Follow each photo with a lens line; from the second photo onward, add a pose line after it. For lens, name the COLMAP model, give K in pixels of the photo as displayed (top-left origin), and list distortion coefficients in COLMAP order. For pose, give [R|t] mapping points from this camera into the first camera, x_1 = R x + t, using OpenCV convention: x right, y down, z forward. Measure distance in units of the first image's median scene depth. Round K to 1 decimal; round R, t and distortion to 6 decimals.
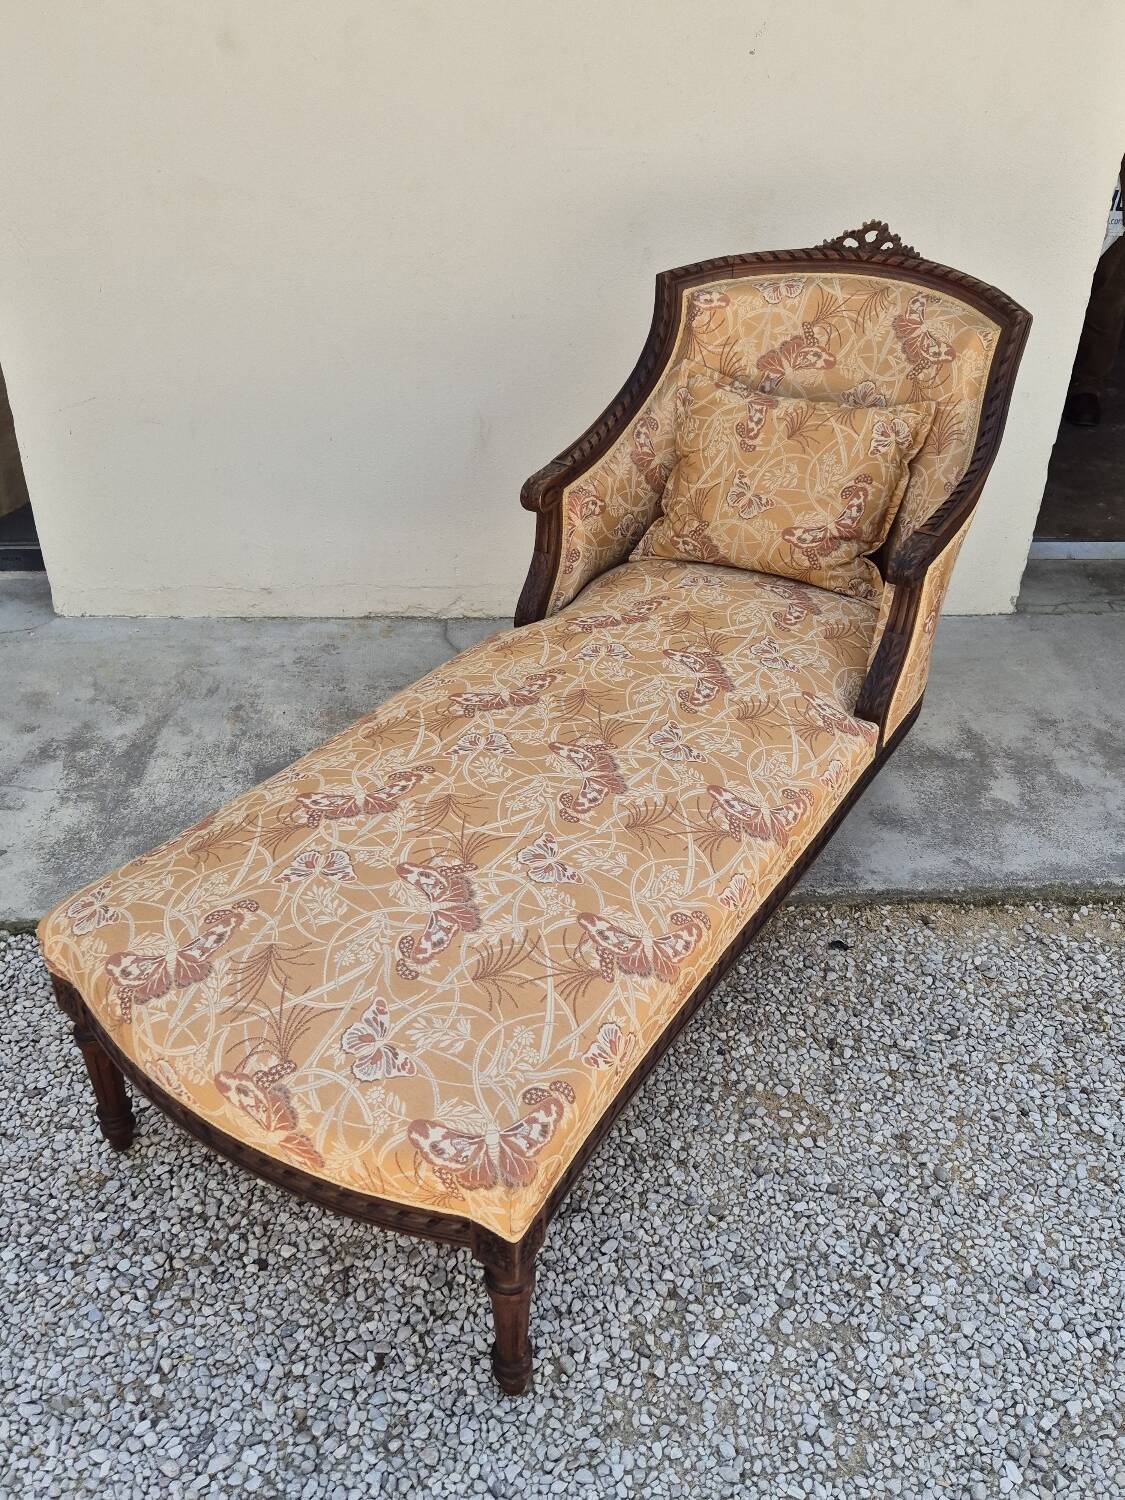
lens RADIAL K [[1238.0, 0, 559.4], [0, 1238.0, 753.6], [0, 0, 1]] dist [0.075104, -0.063361]
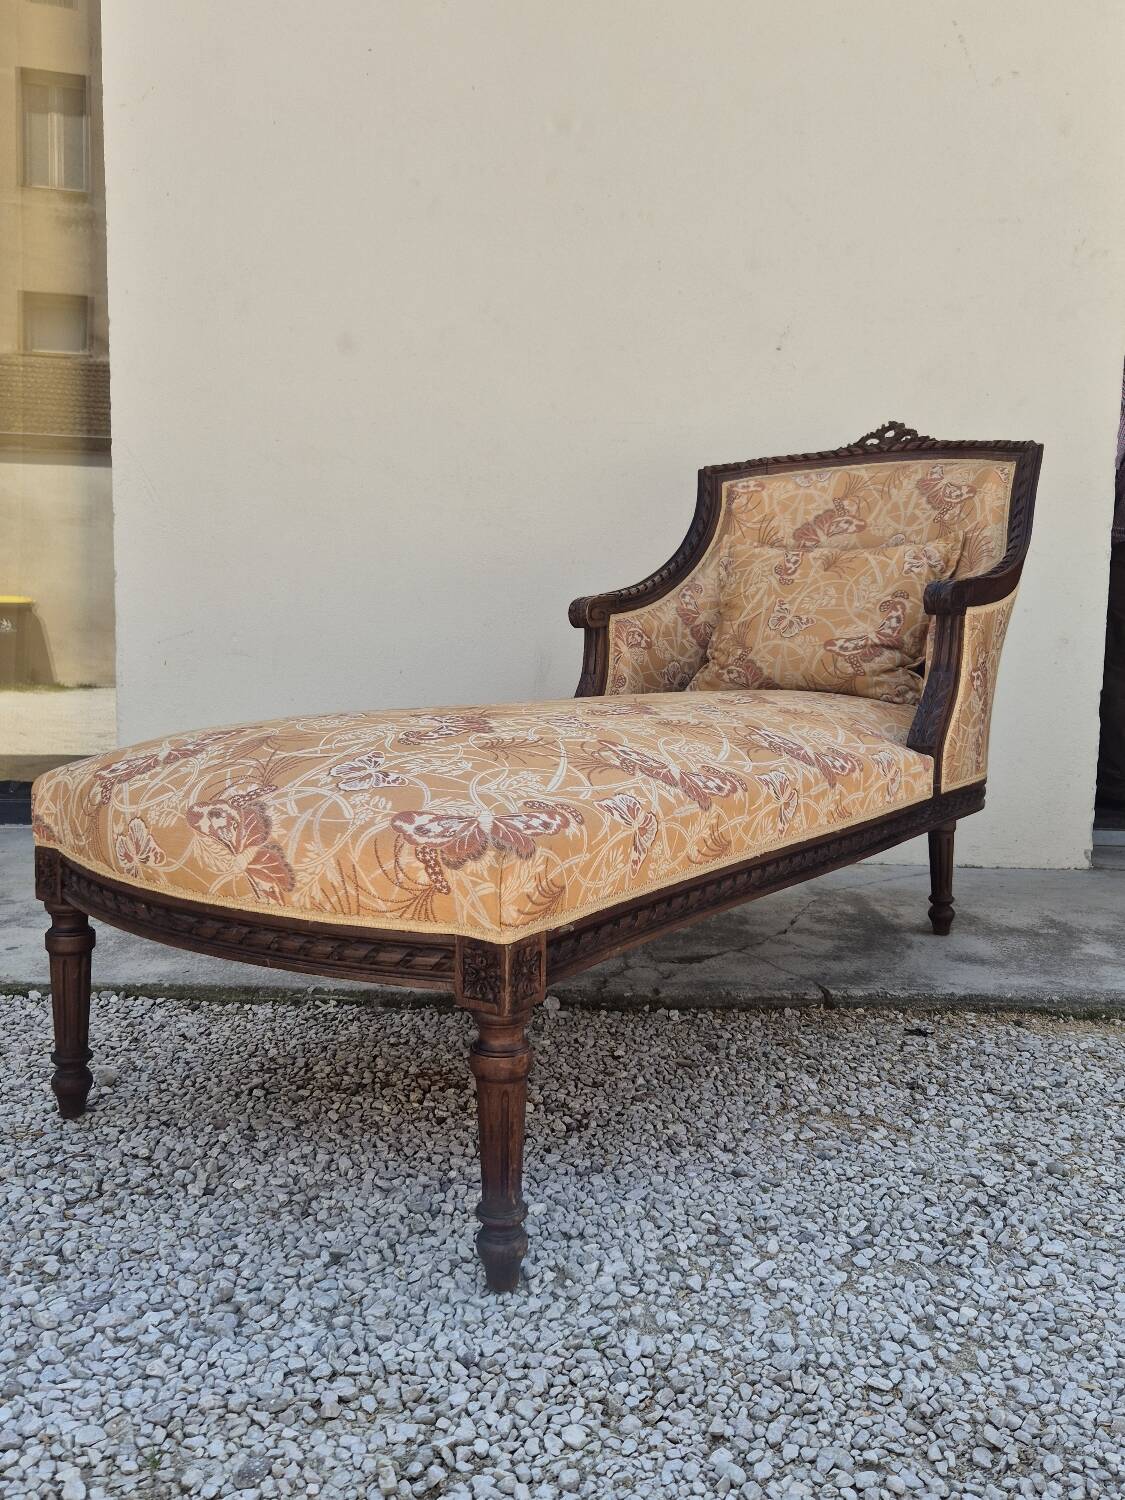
lens RADIAL K [[1238.0, 0, 551.6], [0, 1238.0, 771.8], [0, 0, 1]] dist [0.075104, -0.063361]
pose [[0.997327, 0.007425, -0.072696, 0.031331], [-0.038684, 0.897634, -0.439041, 0.372689], [0.061994, 0.440679, 0.895521, 0.119064]]
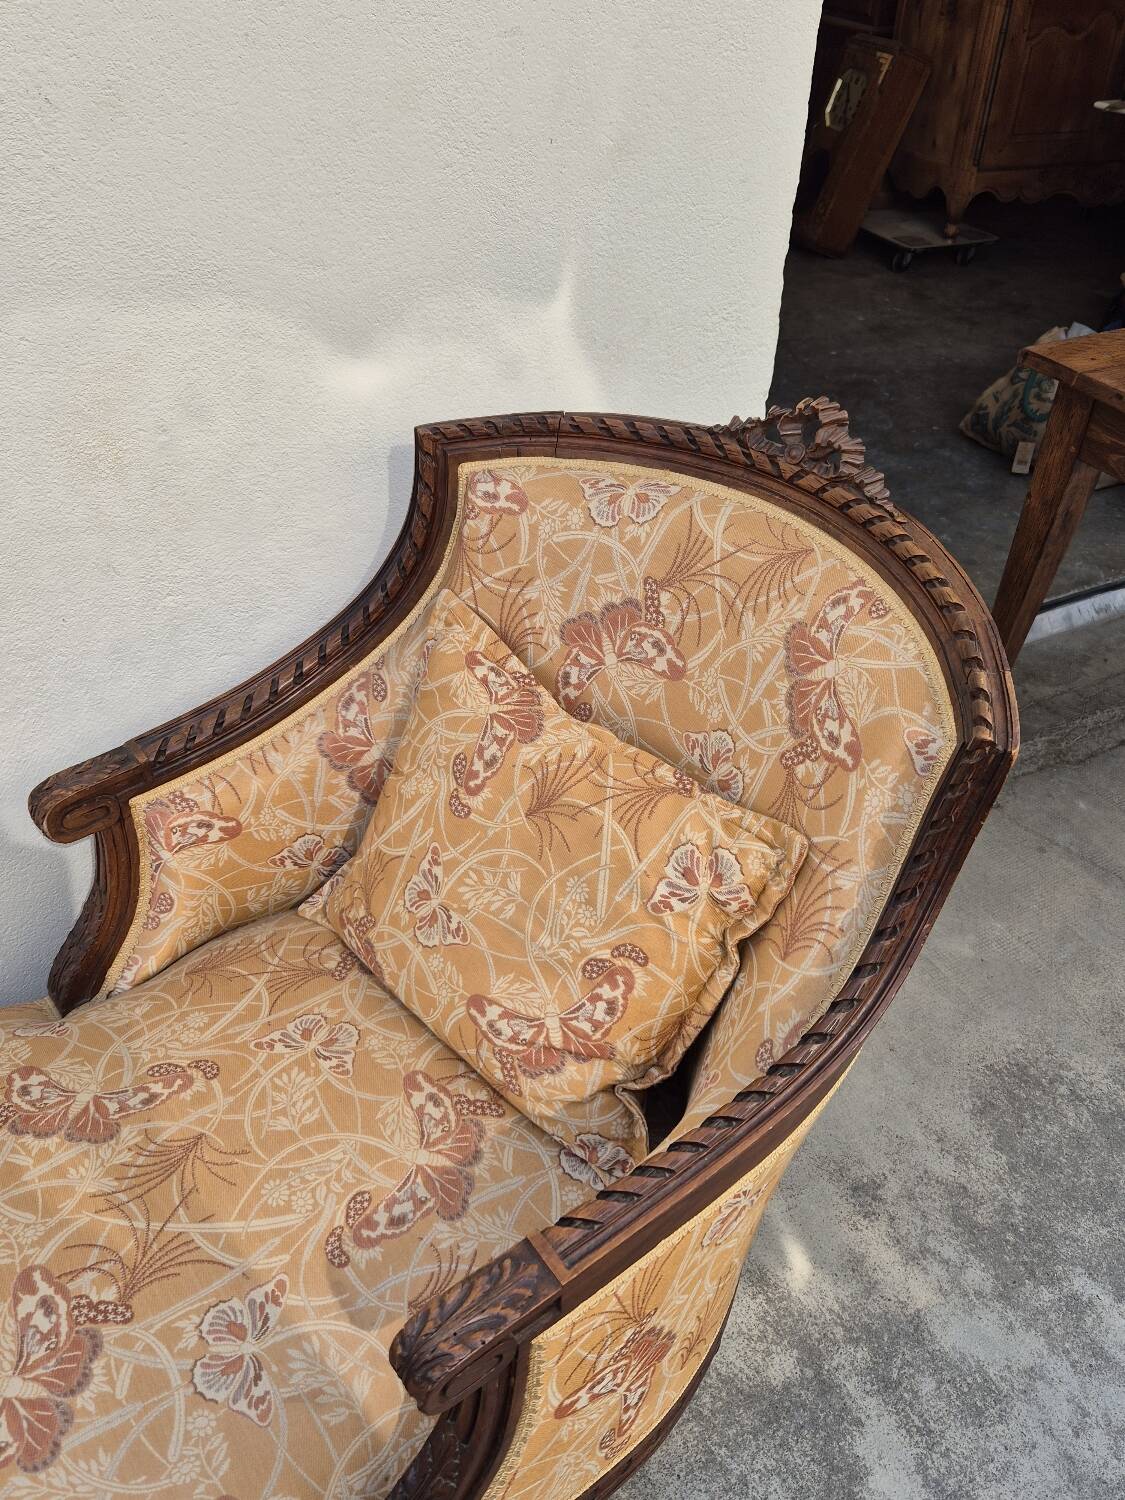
lens RADIAL K [[1238.0, 0, 554.3], [0, 1238.0, 731.6], [0, 0, 1]] dist [0.075104, -0.063361]
pose [[0.933795, 0.229939, -0.274144, 0.323307], [-0.215383, 0.973039, 0.082498, -0.331016], [0.285722, -0.017991, 0.958144, 0.537528]]
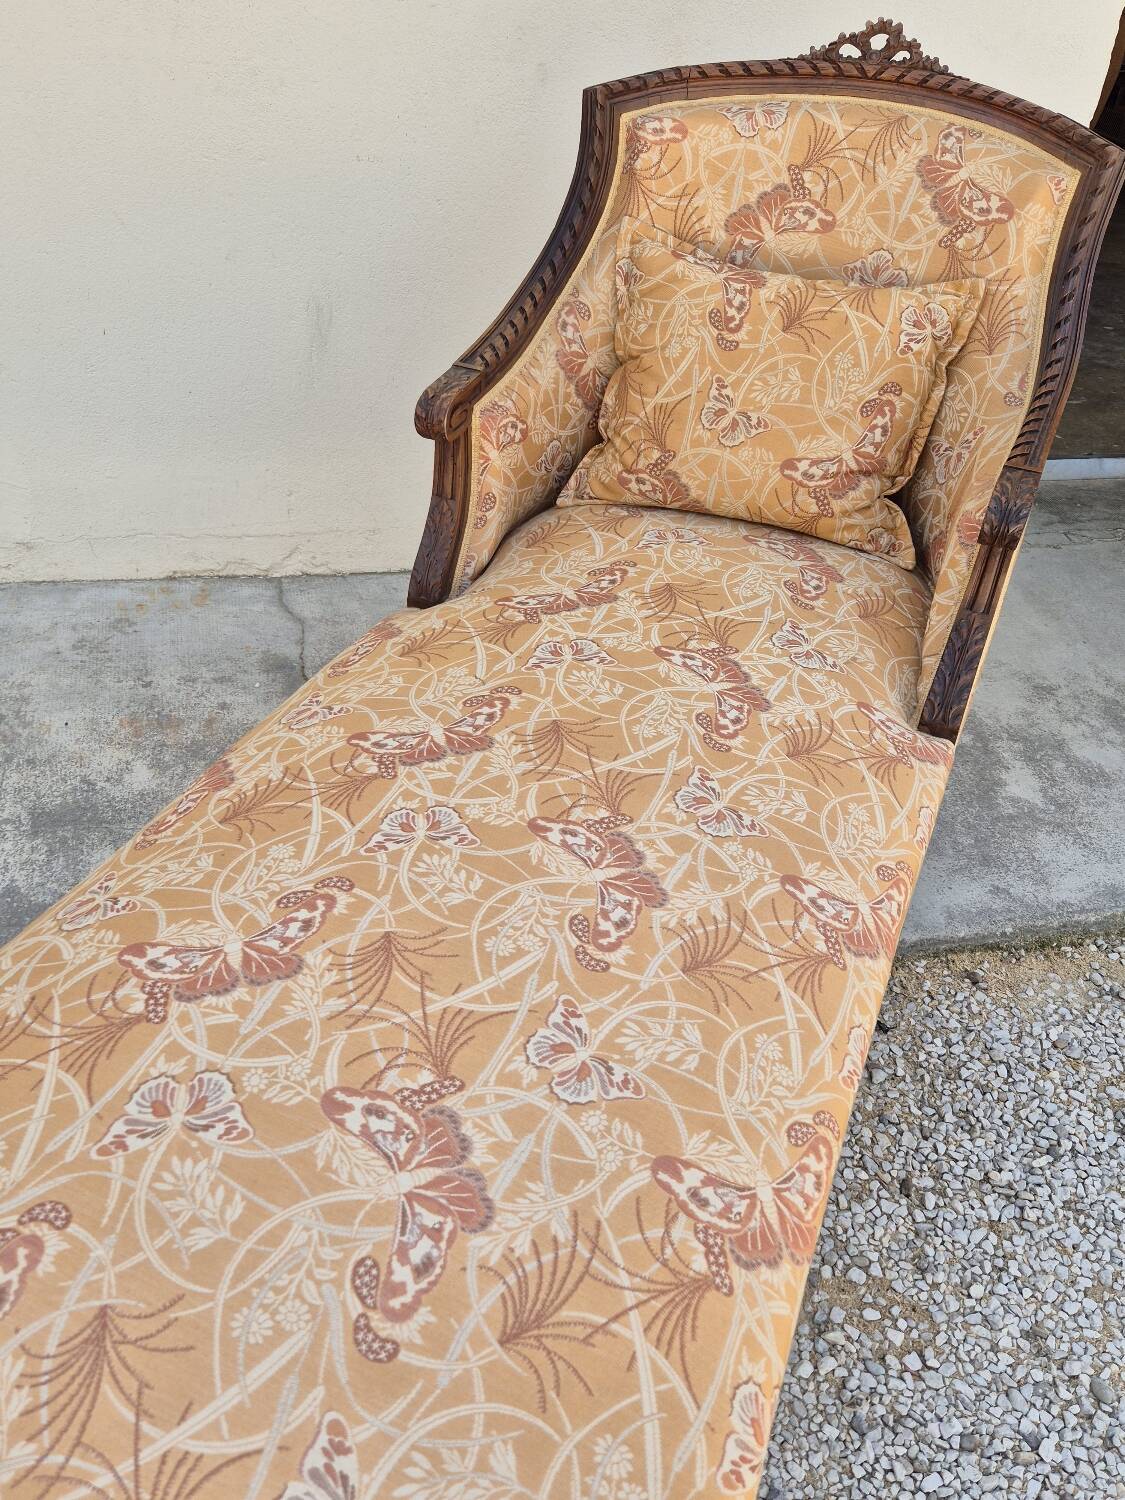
lens RADIAL K [[1238.0, 0, 559.6], [0, 1238.0, 769.6], [0, 0, 1]] dist [0.075104, -0.063361]
pose [[0.985068, -0.054969, 0.163155, -0.074615], [0.041283, 0.995429, 0.086119, -0.070042], [-0.167143, -0.078097, 0.982835, 0.298296]]
